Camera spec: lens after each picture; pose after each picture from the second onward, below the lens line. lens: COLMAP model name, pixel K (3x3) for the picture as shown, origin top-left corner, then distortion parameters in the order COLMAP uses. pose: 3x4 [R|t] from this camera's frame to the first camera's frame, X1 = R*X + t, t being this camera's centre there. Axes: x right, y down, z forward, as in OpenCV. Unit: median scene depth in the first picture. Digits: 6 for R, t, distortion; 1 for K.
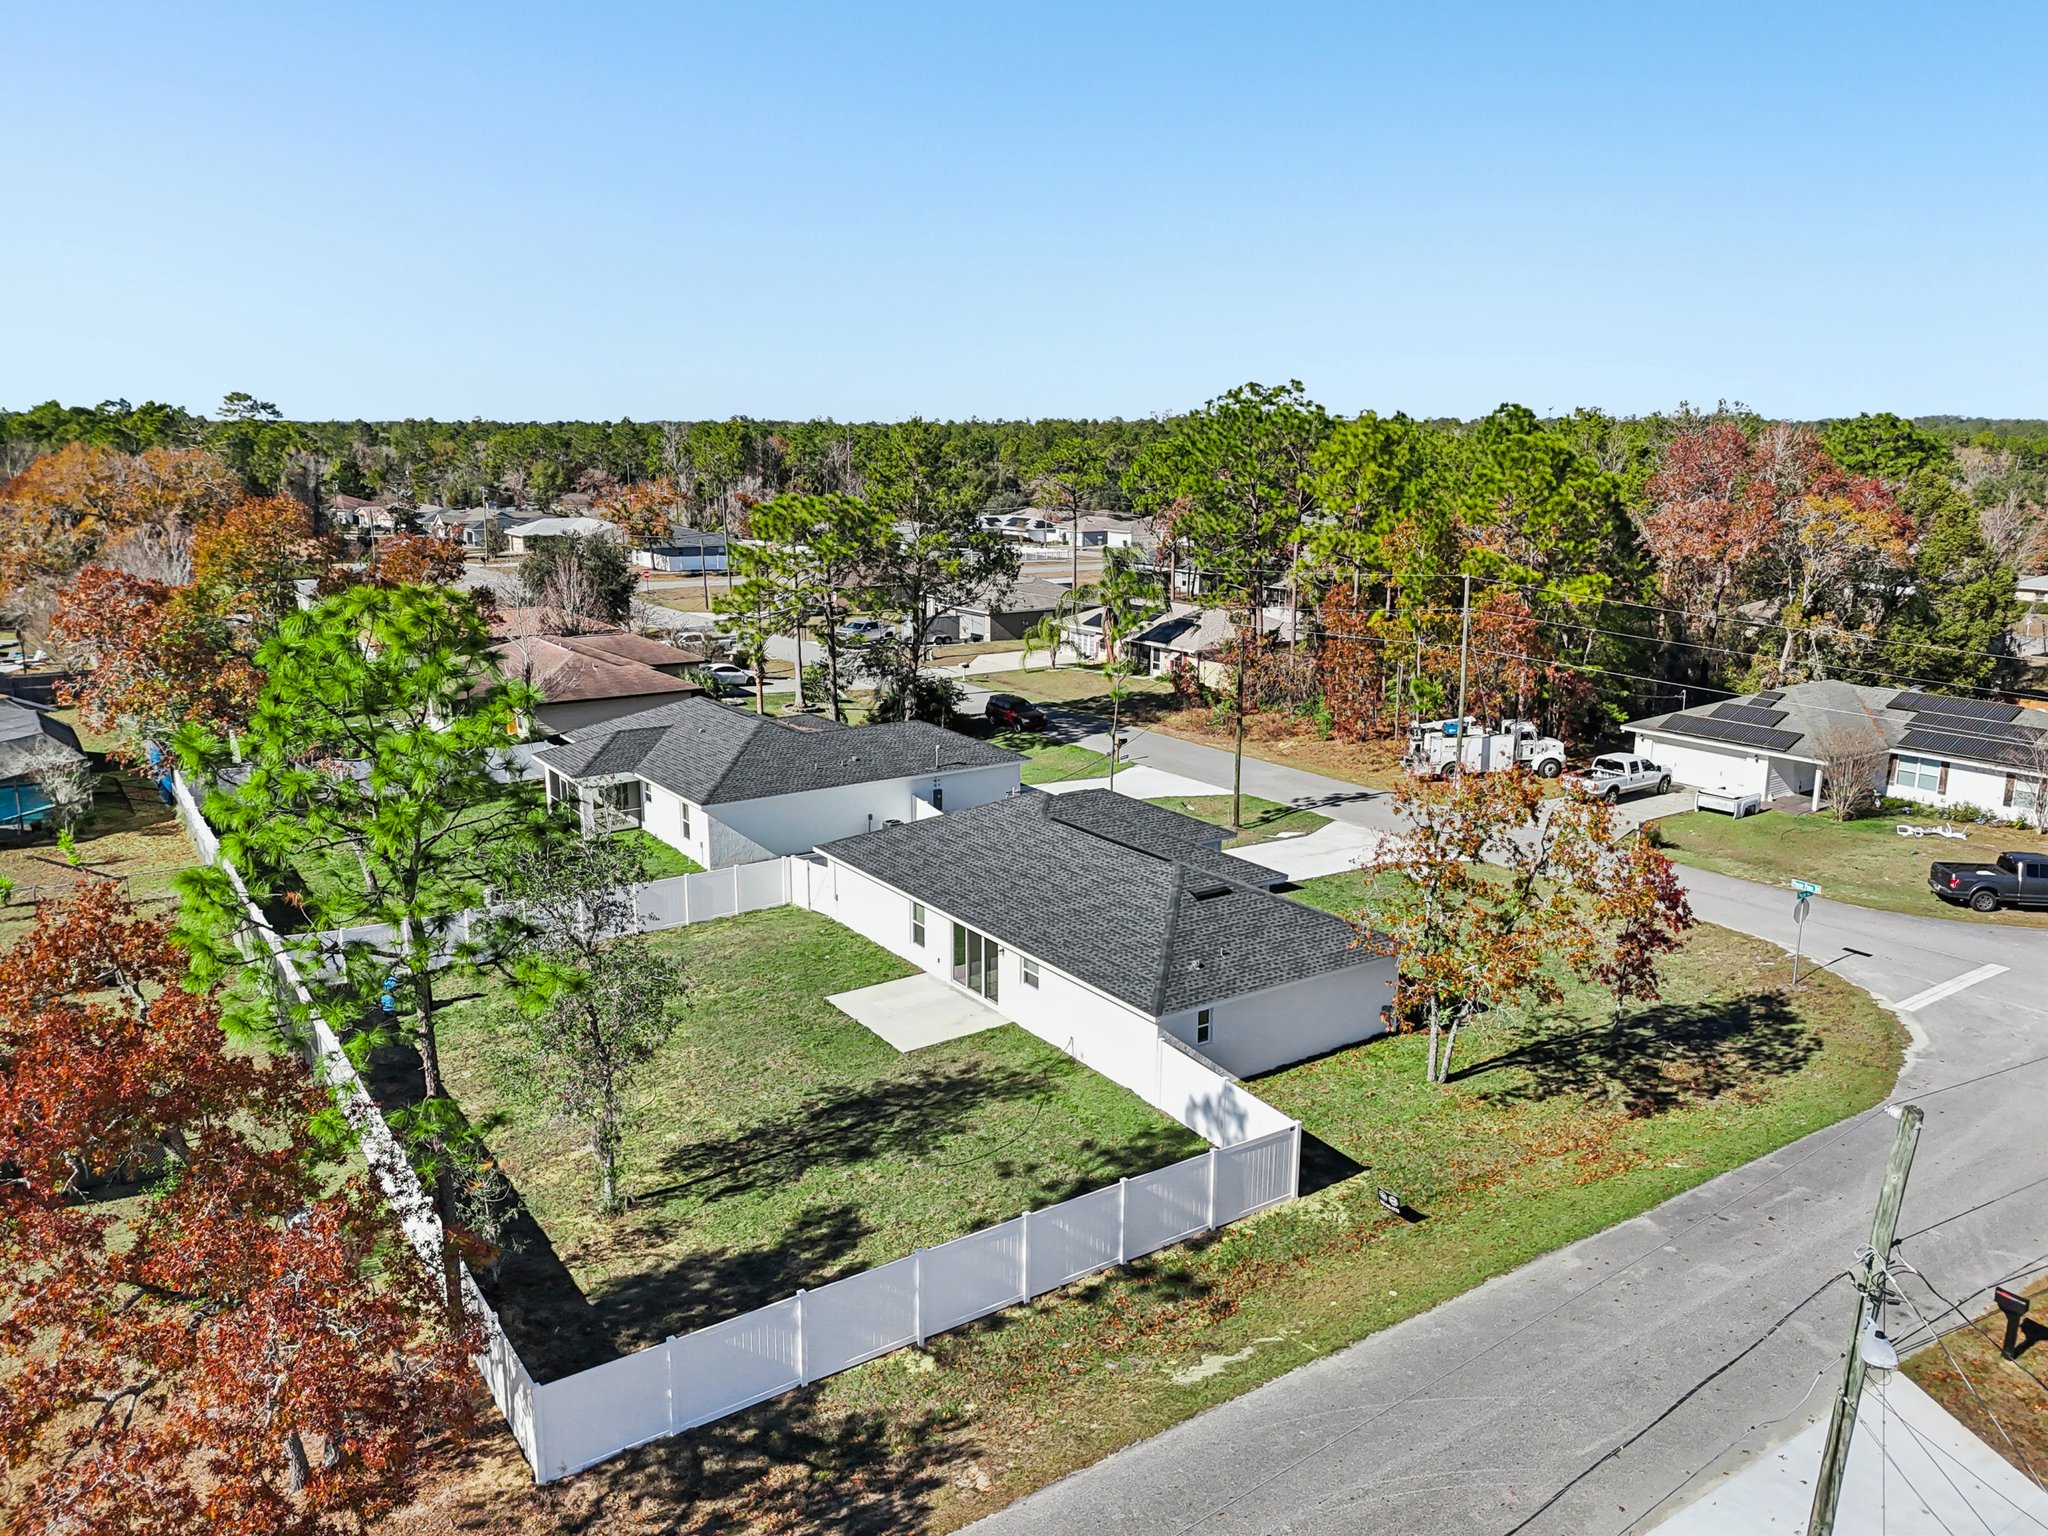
lens RADIAL K [[1489.8, 0, 1053.8], [0, 1489.8, 776.0], [0, 0, 1]] dist [0.063144, -0.037183]
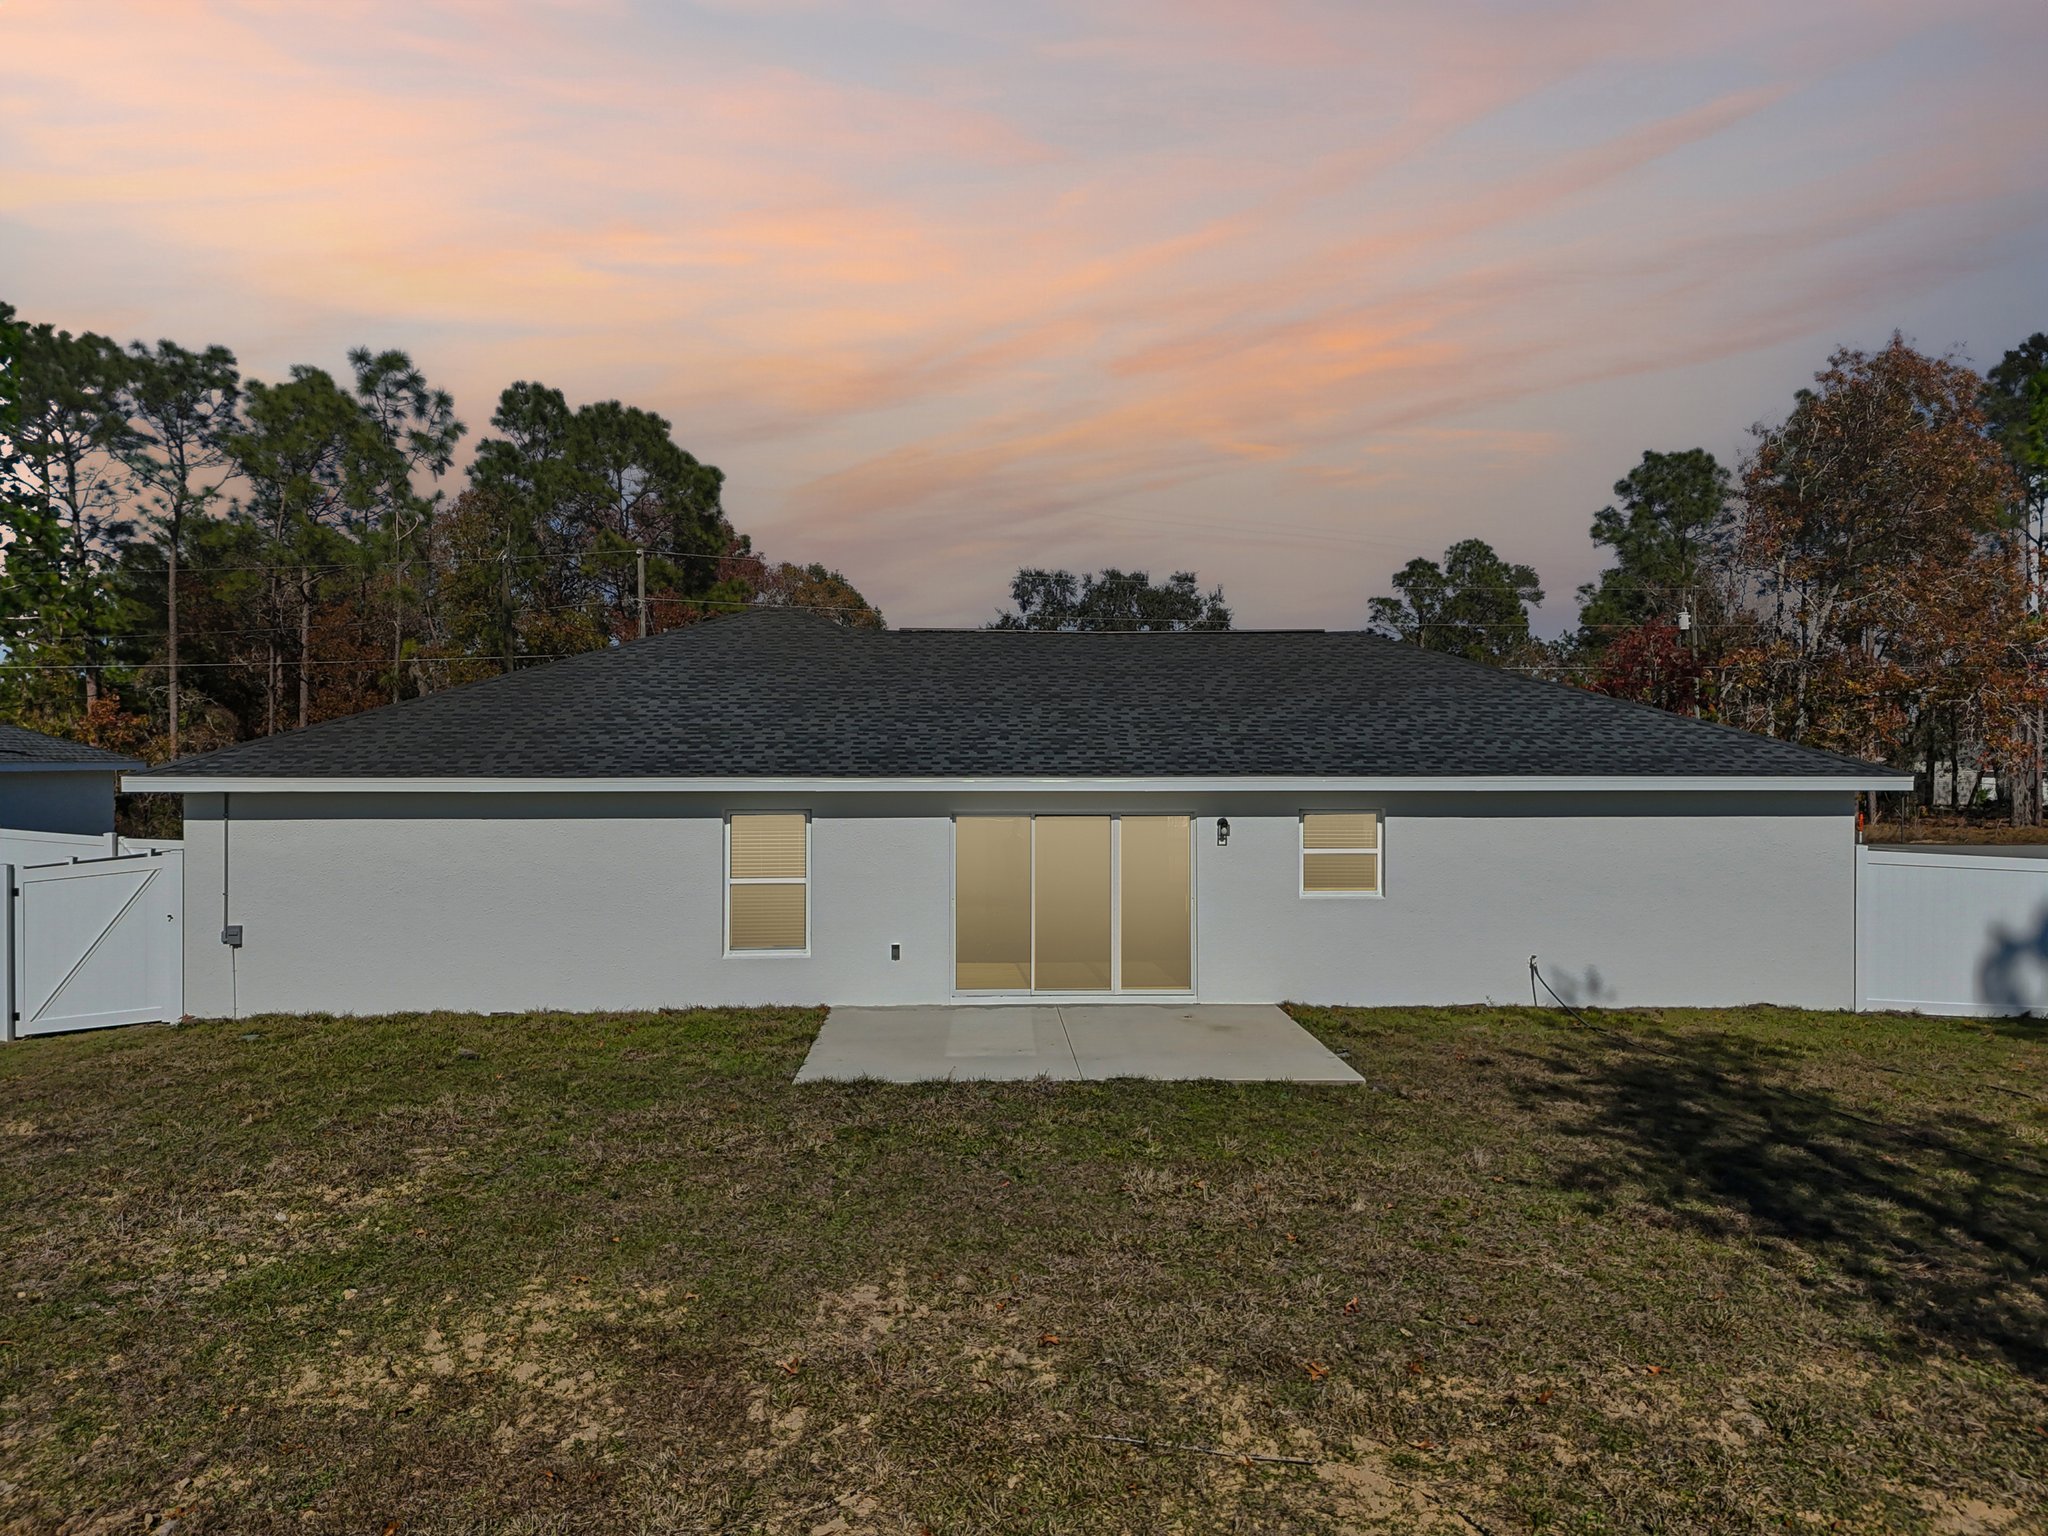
lens RADIAL K [[1489.8, 0, 1027.0], [0, 1489.8, 780.7], [0, 0, 1]] dist [0.063144, -0.037183]
pose [[0.532732, -0.014382, 0.846162, -0.359447], [0.190154, 0.976323, -0.103124, 0.126776], [-0.824644, 0.215839, 0.522853, 0.785627]]
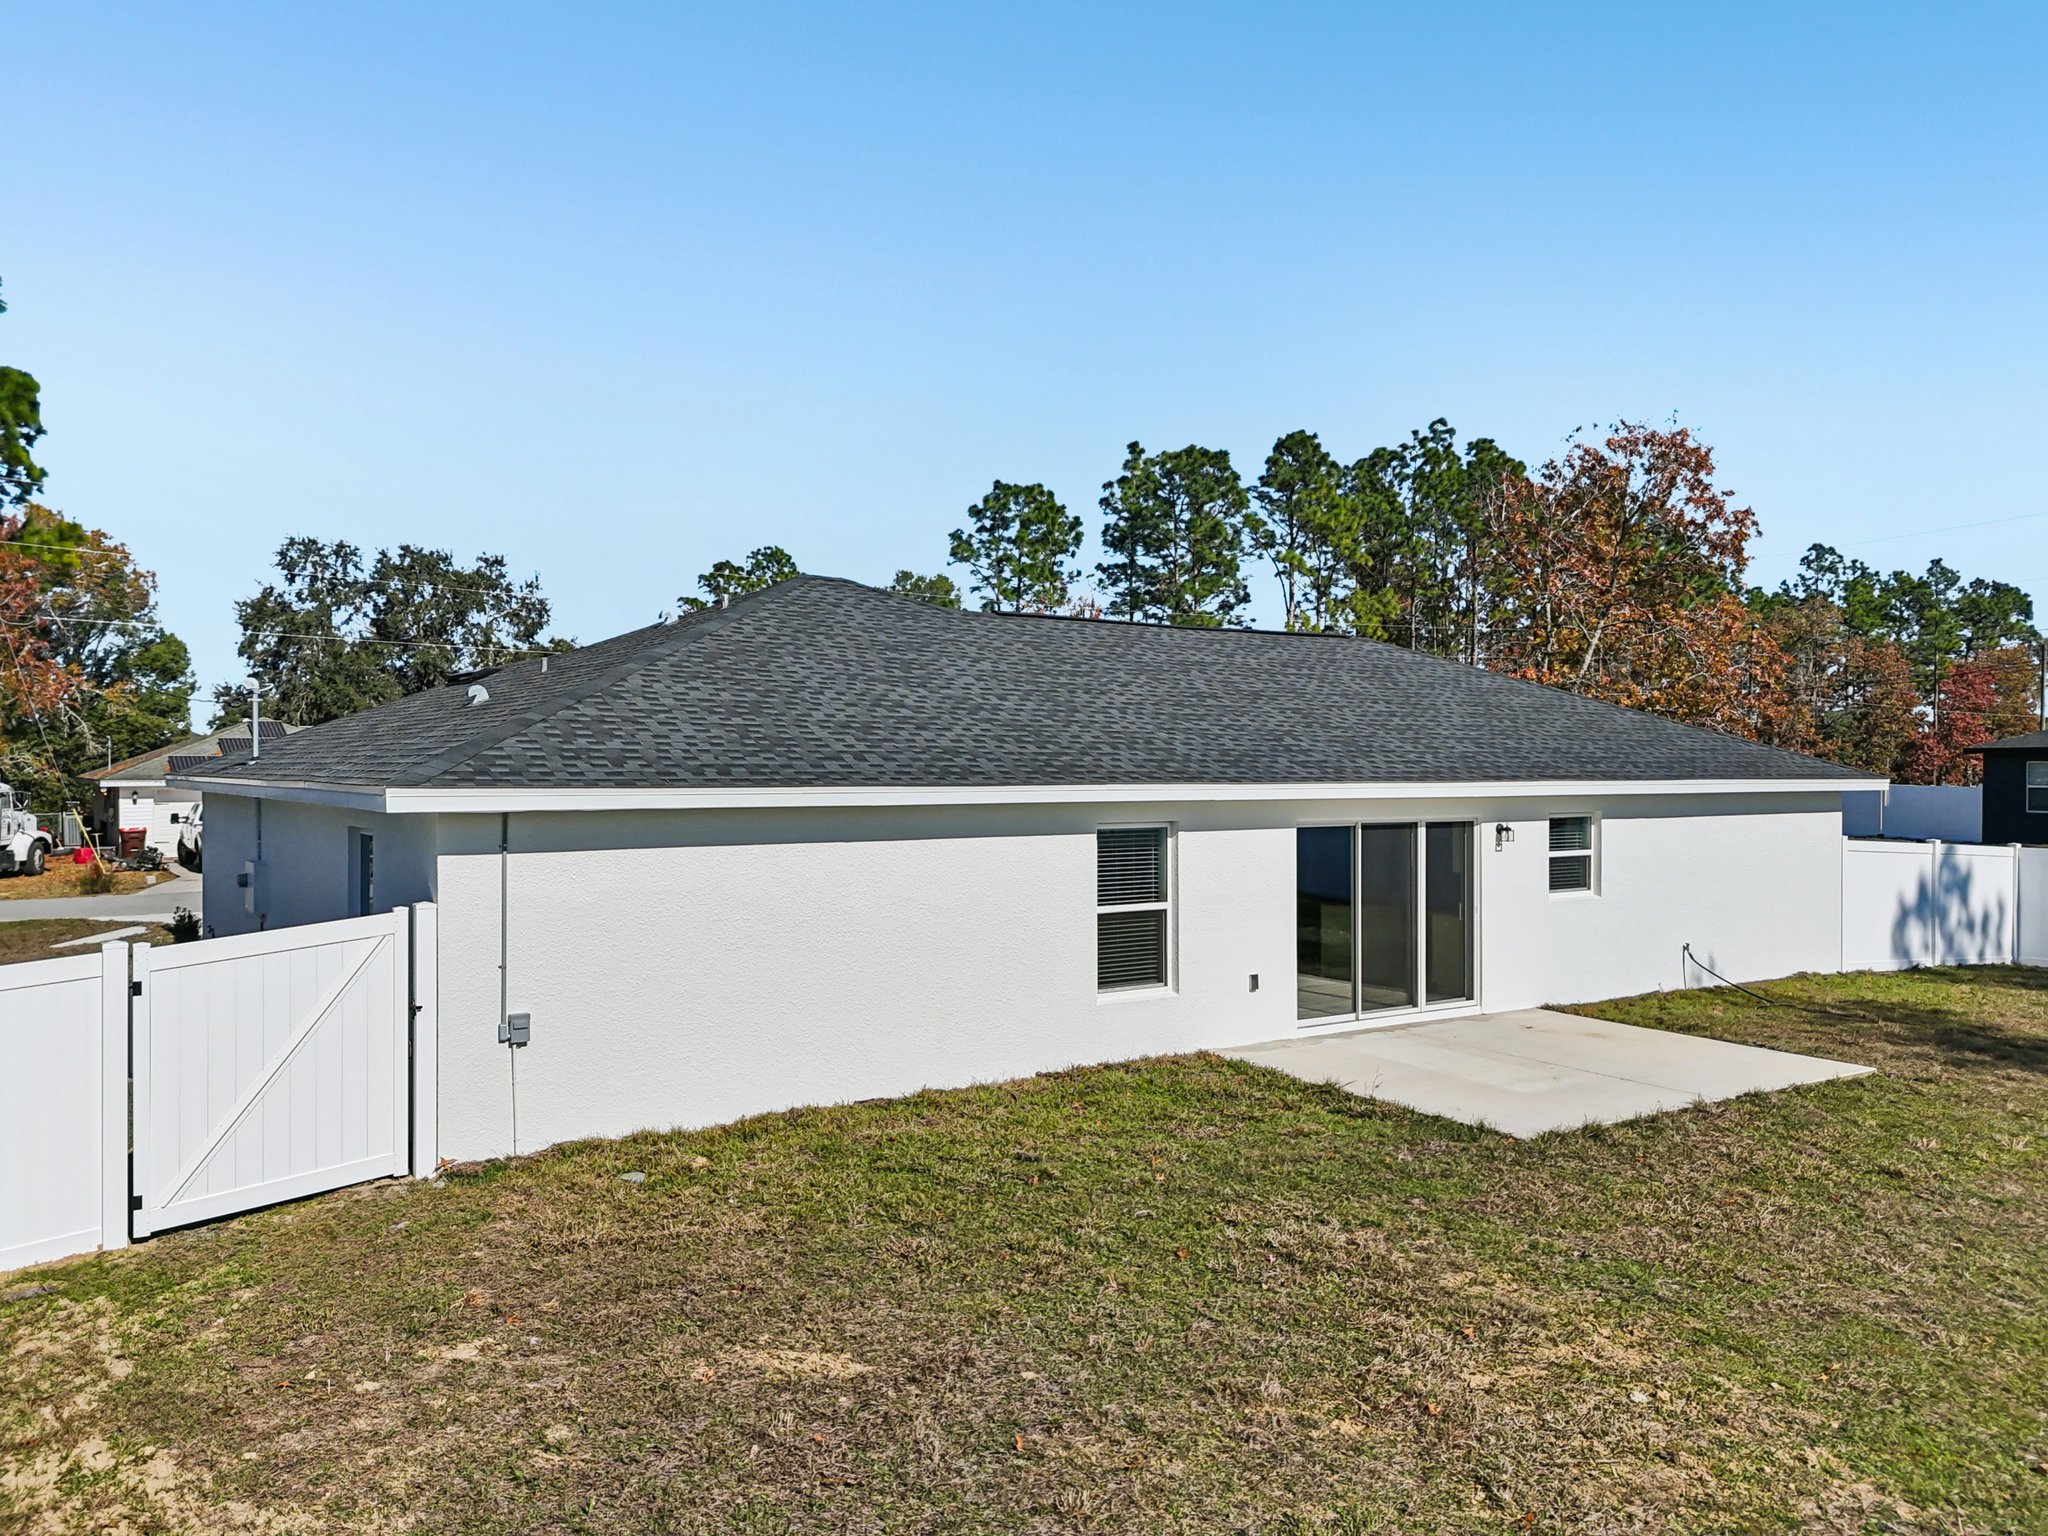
lens RADIAL K [[1489.8, 0, 1029.9], [0, 1489.8, 799.0], [0, 0, 1]] dist [0.063144, -0.037183]
pose [[0.006455, -0.026493, 0.999628, -0.388034], [0.219741, 0.975252, 0.024428, 0.069006], [-0.975537, 0.219502, 0.012117, 1.037693]]
